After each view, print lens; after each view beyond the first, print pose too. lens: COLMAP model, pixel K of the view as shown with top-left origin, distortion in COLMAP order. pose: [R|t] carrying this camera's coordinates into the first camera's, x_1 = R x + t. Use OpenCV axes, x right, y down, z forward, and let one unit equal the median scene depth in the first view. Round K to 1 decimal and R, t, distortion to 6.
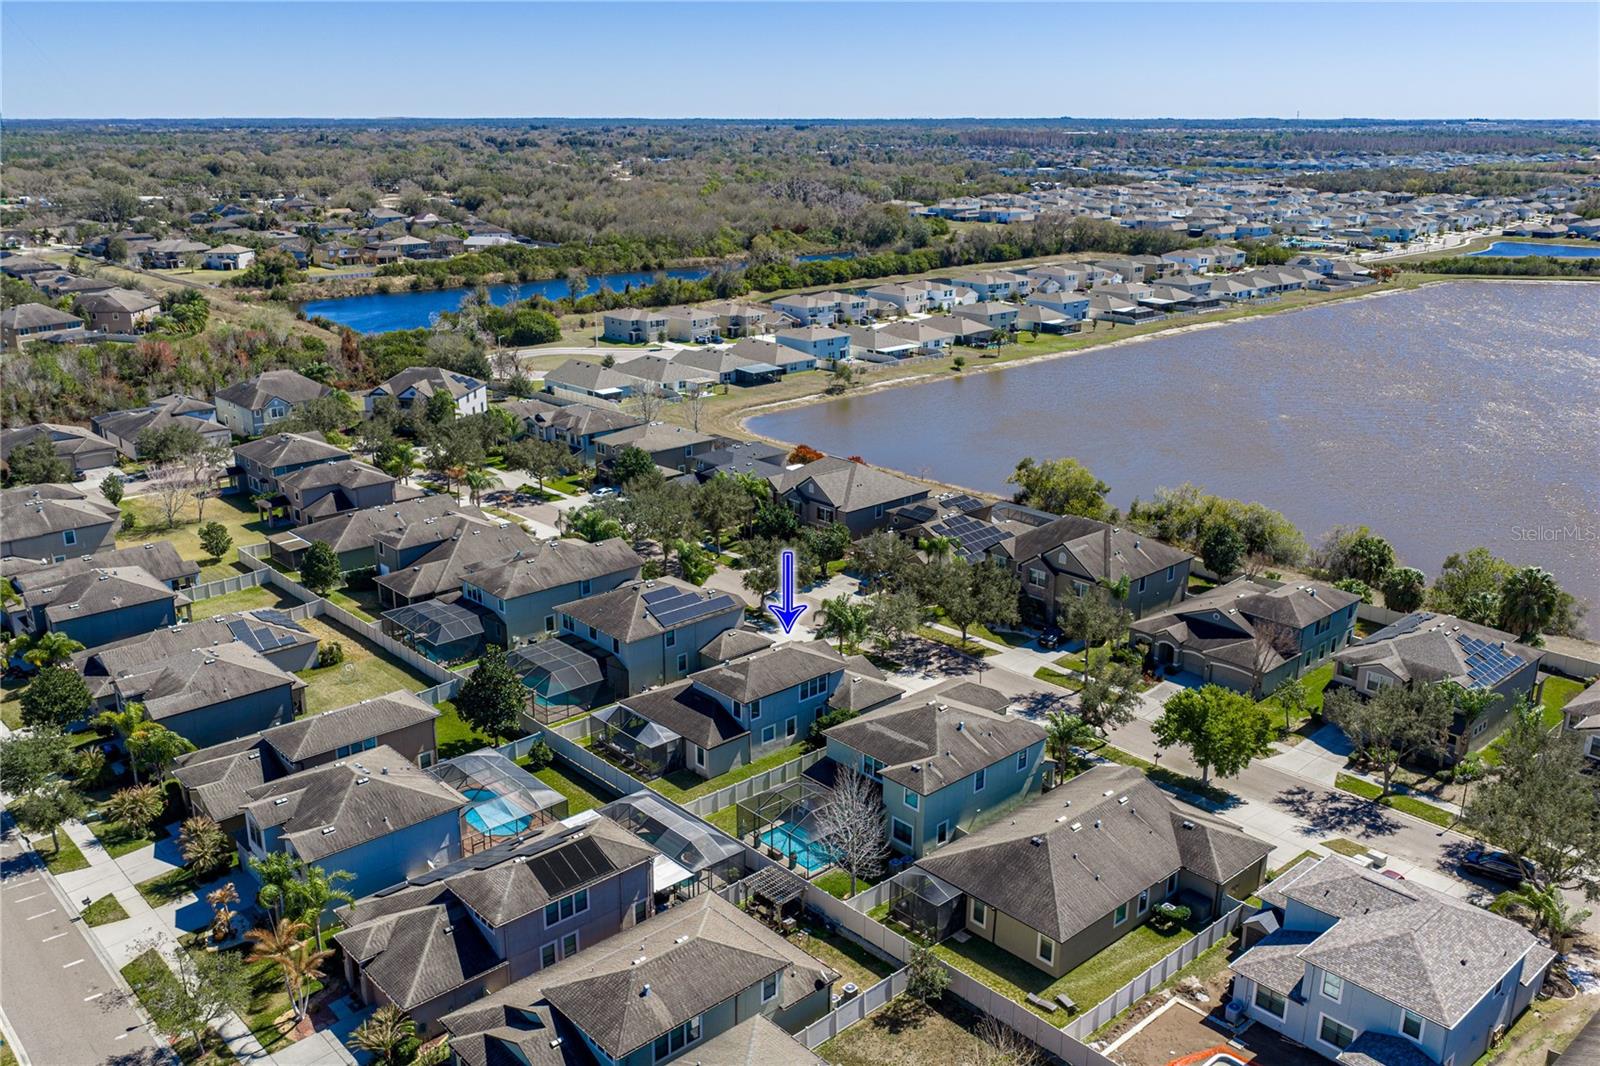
lens RADIAL K [[1336.5, 0, 800.0], [0, 1336.5, 533.0], [0, 0, 1]] dist [0.010592, -0.010615]
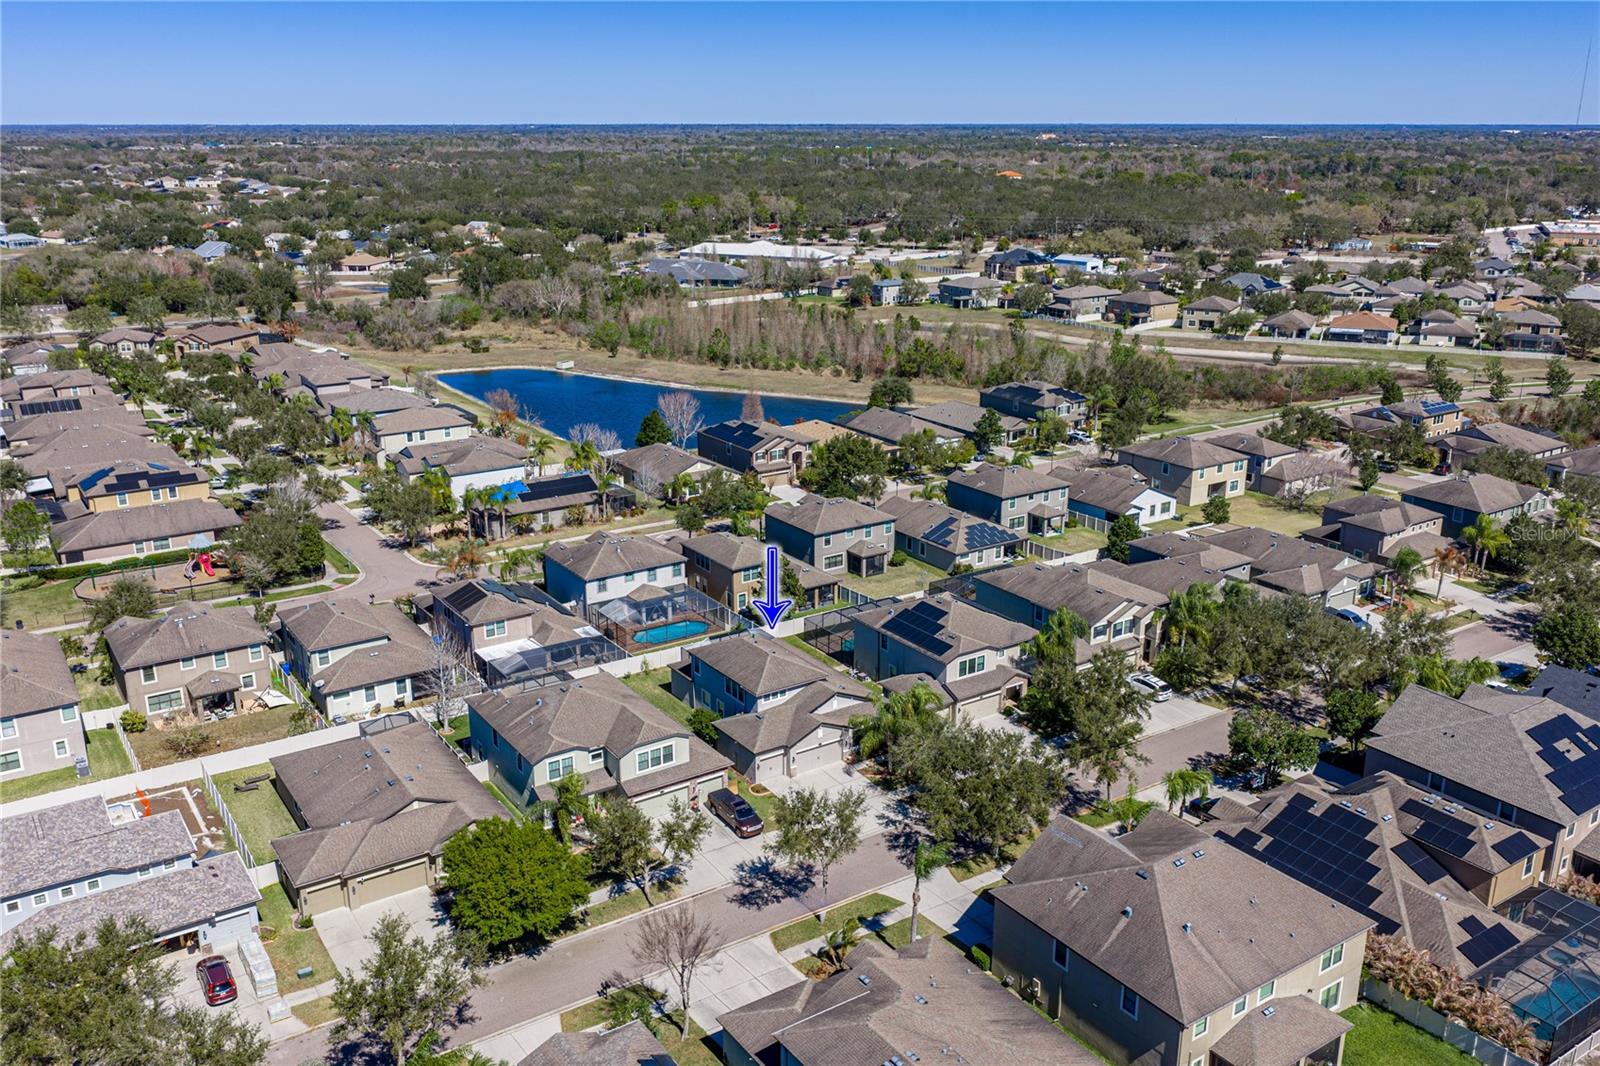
lens RADIAL K [[1327.5, 0, 802.4], [0, 1327.5, 531.6], [0, 0, 1]] dist [0.025411, -0.047839]
pose [[-0.142283, 0.291813, -0.945834, 0.588708], [-0.294956, 0.899644, 0.321933, -0.211902], [0.944858, 0.324785, -0.041932, 0.678368]]
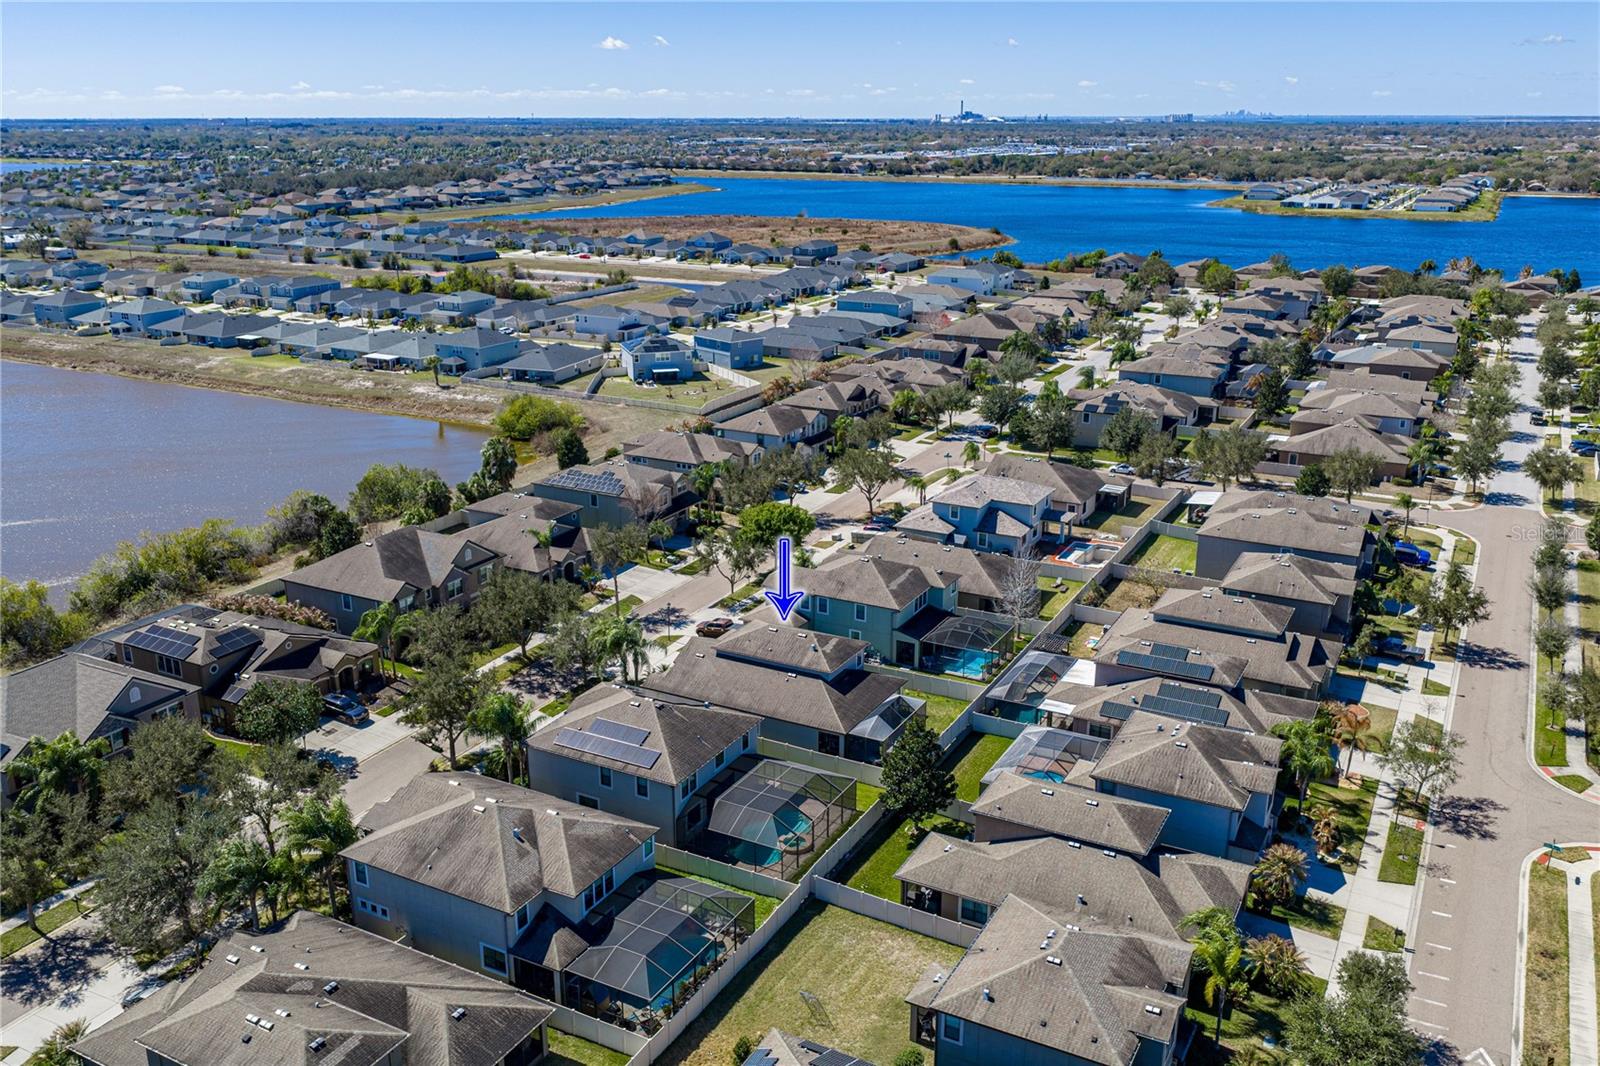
lens RADIAL K [[1327.5, 0, 802.4], [0, 1327.5, 531.6], [0, 0, 1]] dist [0.025411, -0.047839]
pose [[-0.334103, -0.282817, 0.899105, -0.603730], [0.282363, 0.880076, 0.381755, -0.237702], [-0.899248, 0.381419, -0.214179, 0.766132]]
